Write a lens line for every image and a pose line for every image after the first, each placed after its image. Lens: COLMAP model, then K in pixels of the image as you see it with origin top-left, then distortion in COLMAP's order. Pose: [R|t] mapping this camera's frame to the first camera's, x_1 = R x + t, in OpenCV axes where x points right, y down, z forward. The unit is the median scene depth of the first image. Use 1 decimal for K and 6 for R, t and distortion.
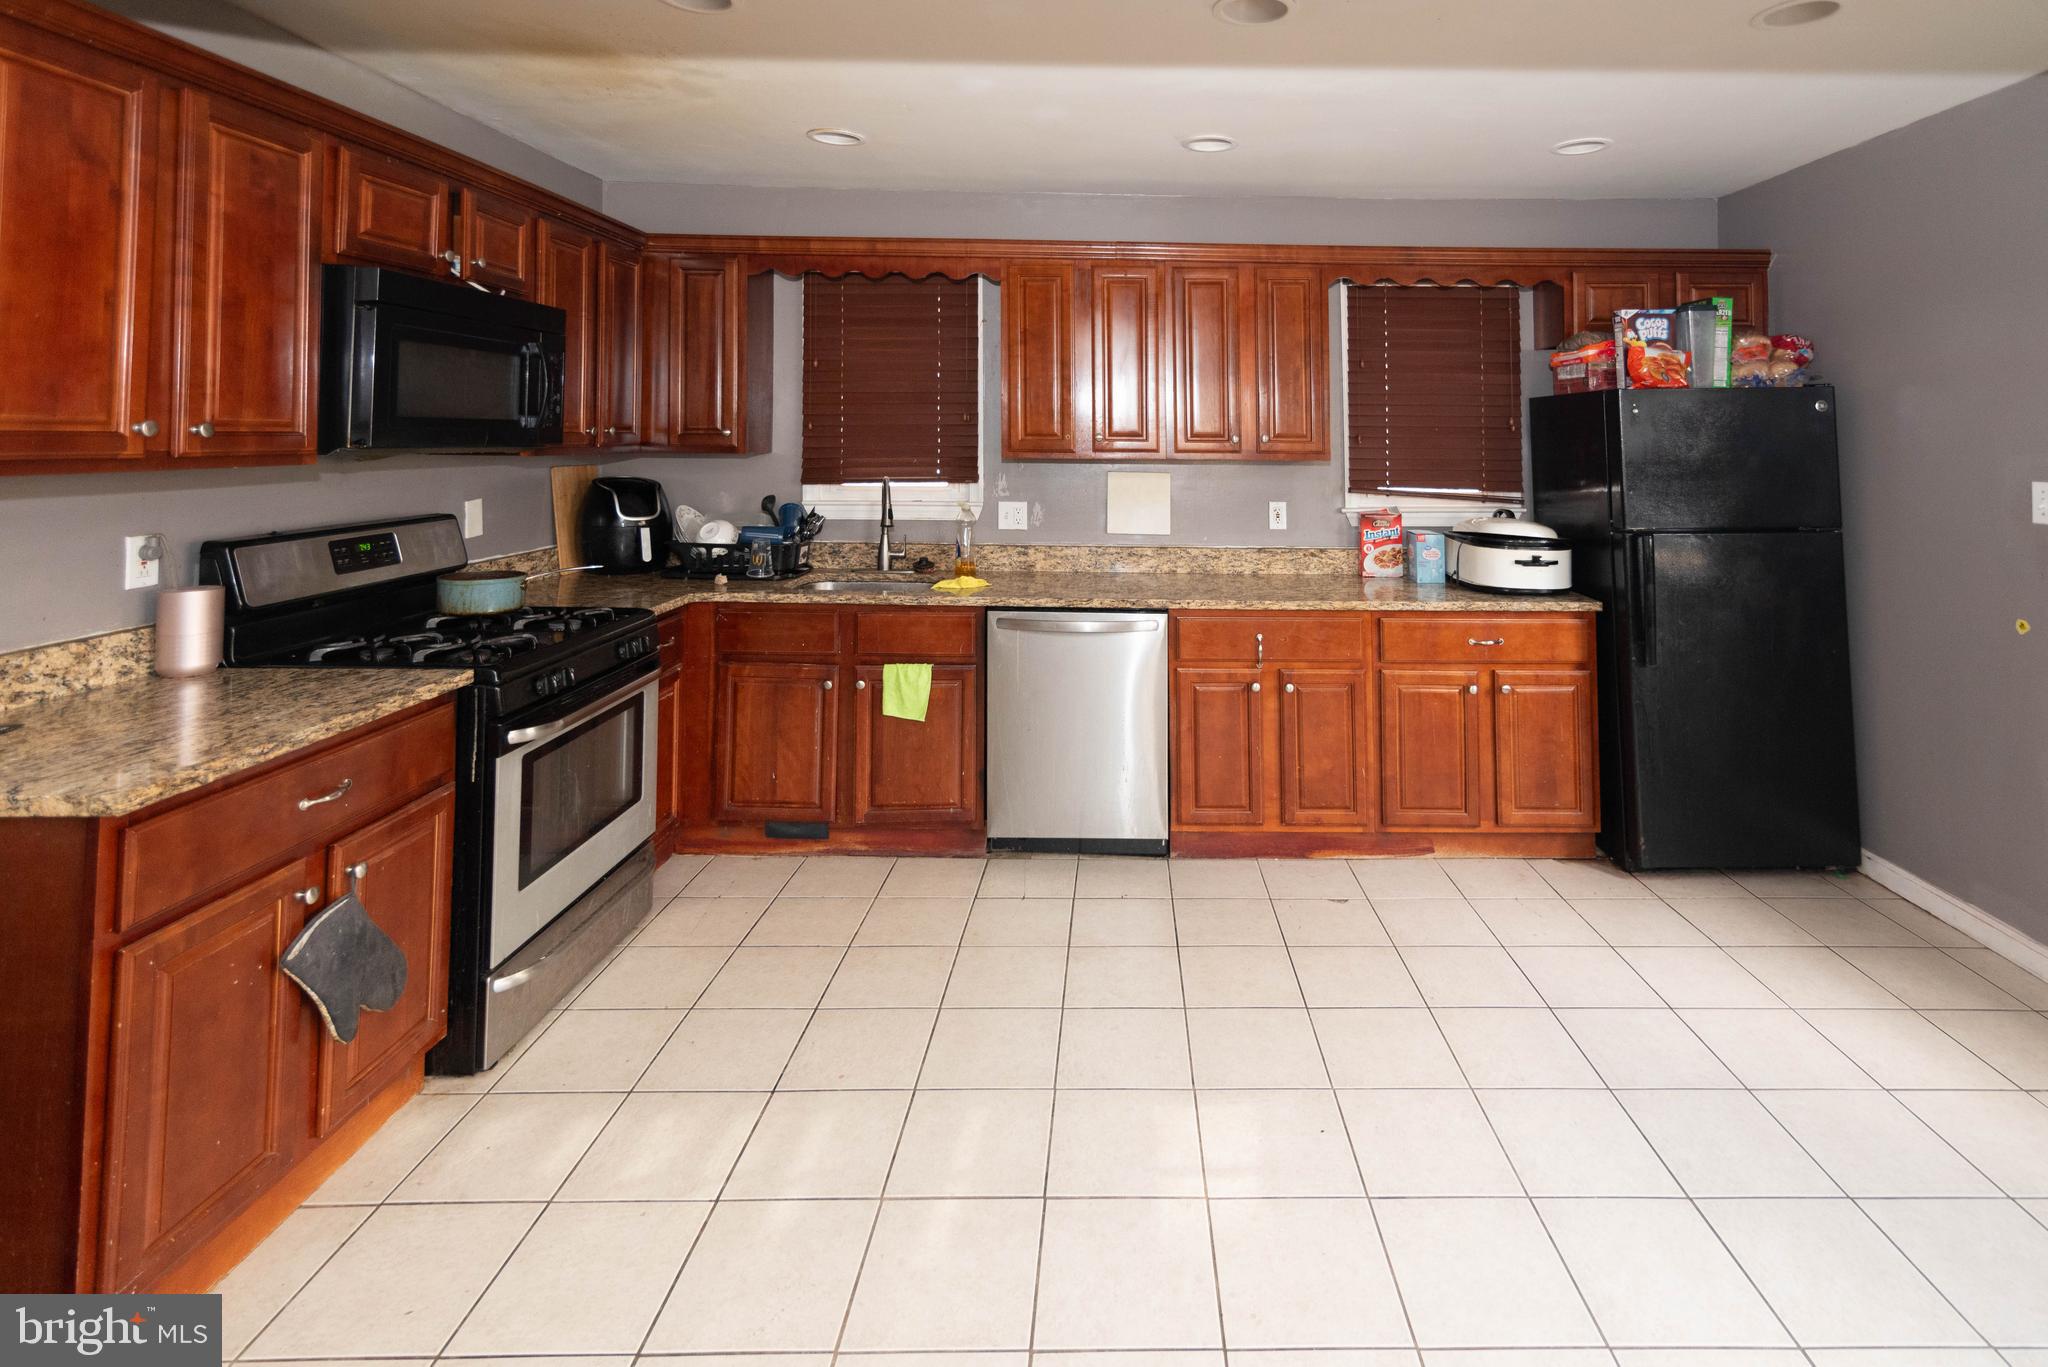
lens RADIAL K [[999.1, 0, 1031.7], [0, 999.1, 436.4], [0, 0, 1]] dist [0.000507, -0.000082]
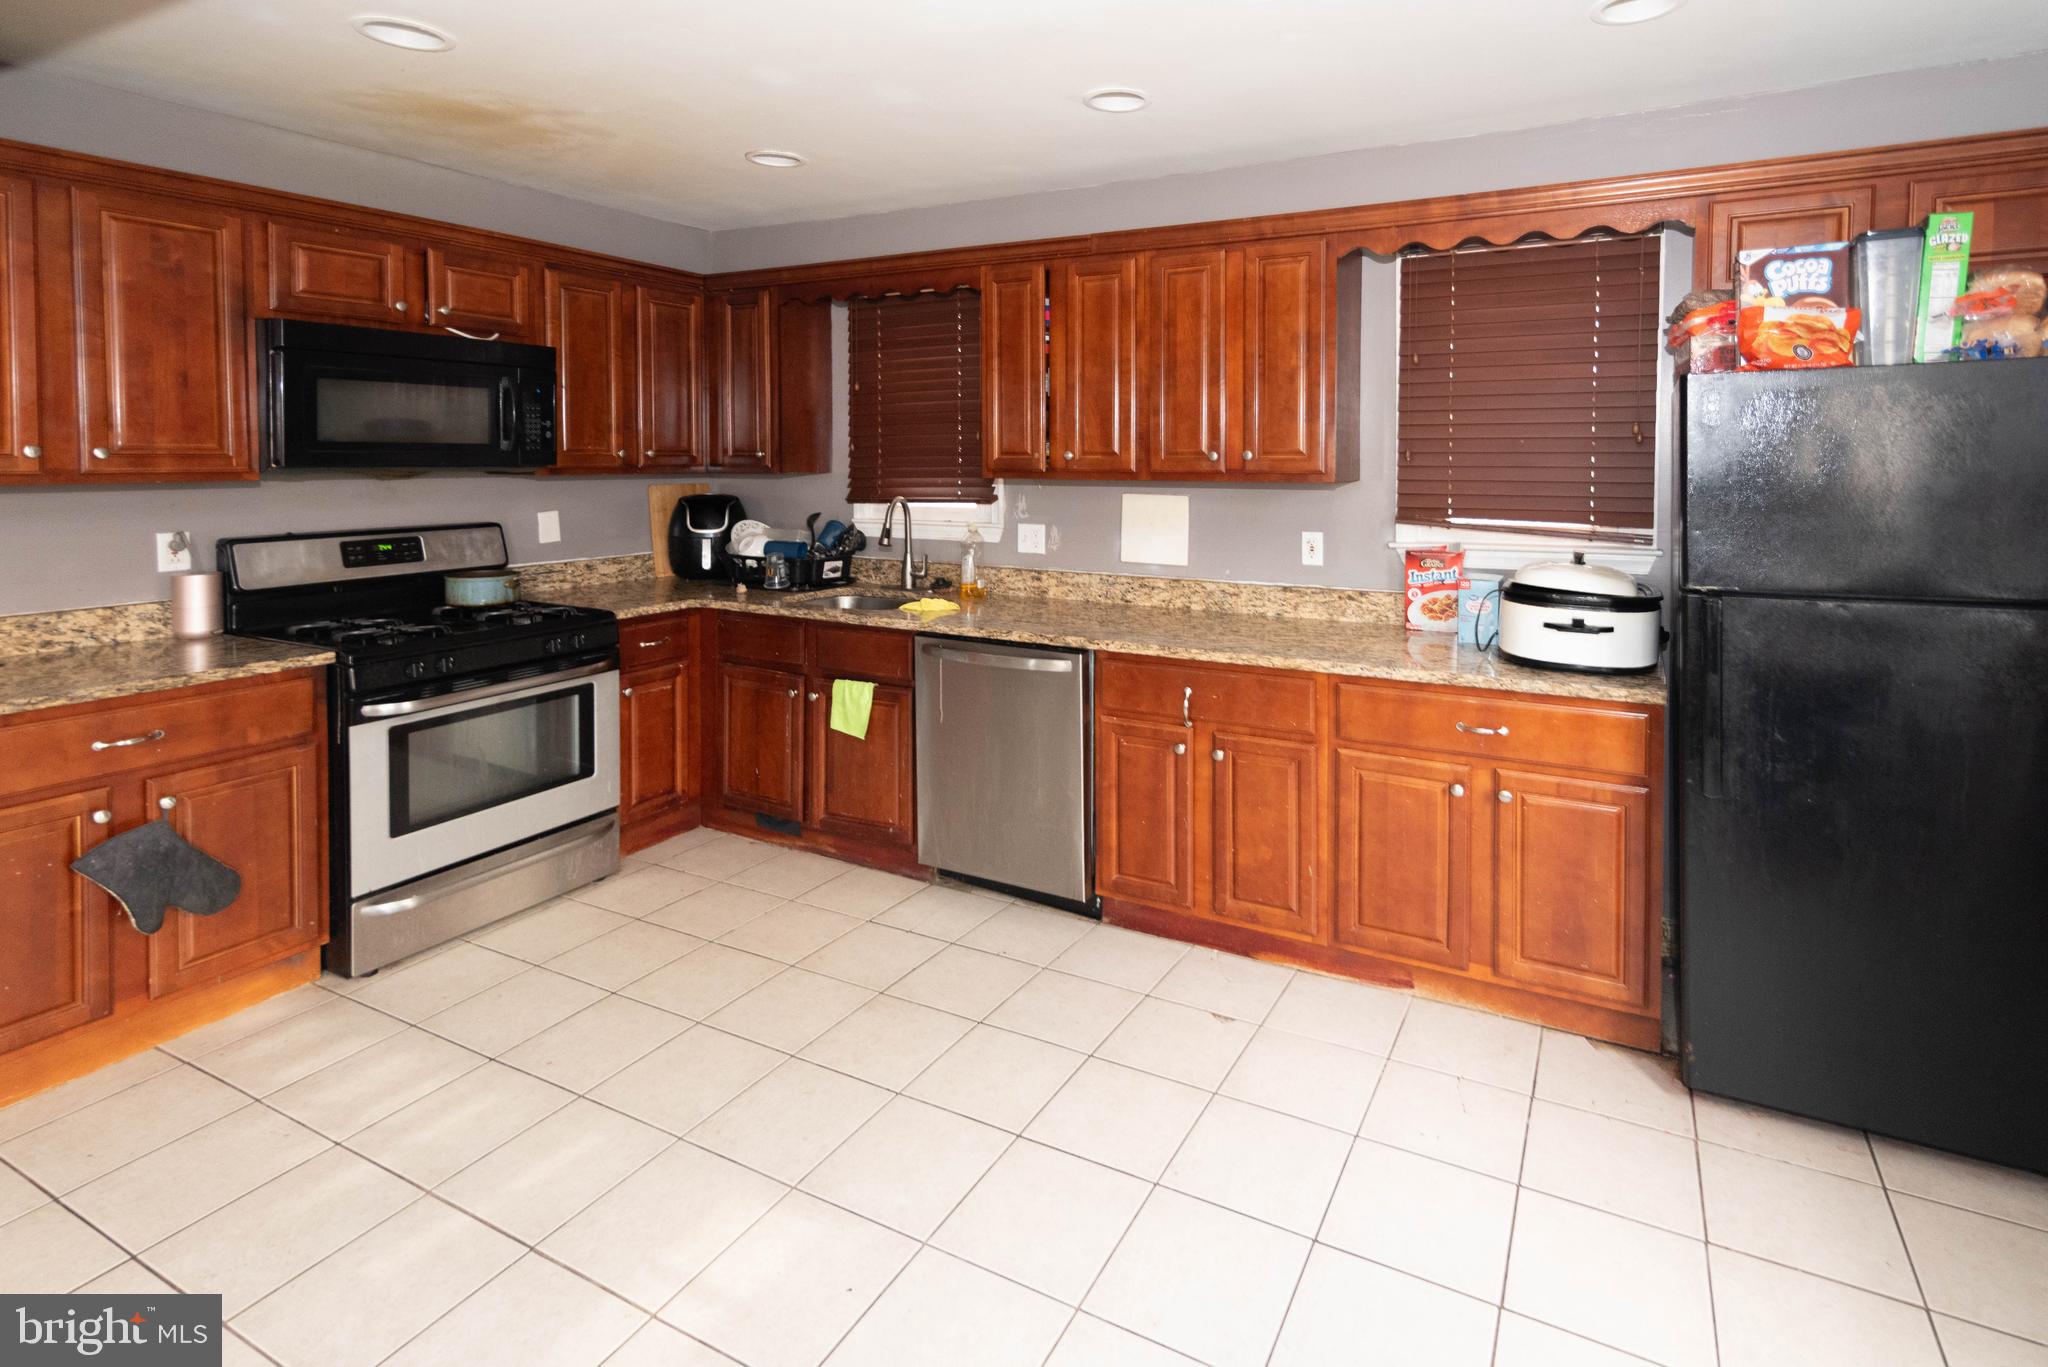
lens RADIAL K [[926.1, 0, 1024.7], [0, 926.1, 521.4], [0, 0, 1]] dist [0.003282, 0.000337]
pose [[0.898915, 0.022913, -0.437523, 0.437728], [0.005752, 0.997928, 0.064079, 0.006754], [0.438085, -0.060118, 0.896921, 0.243601]]
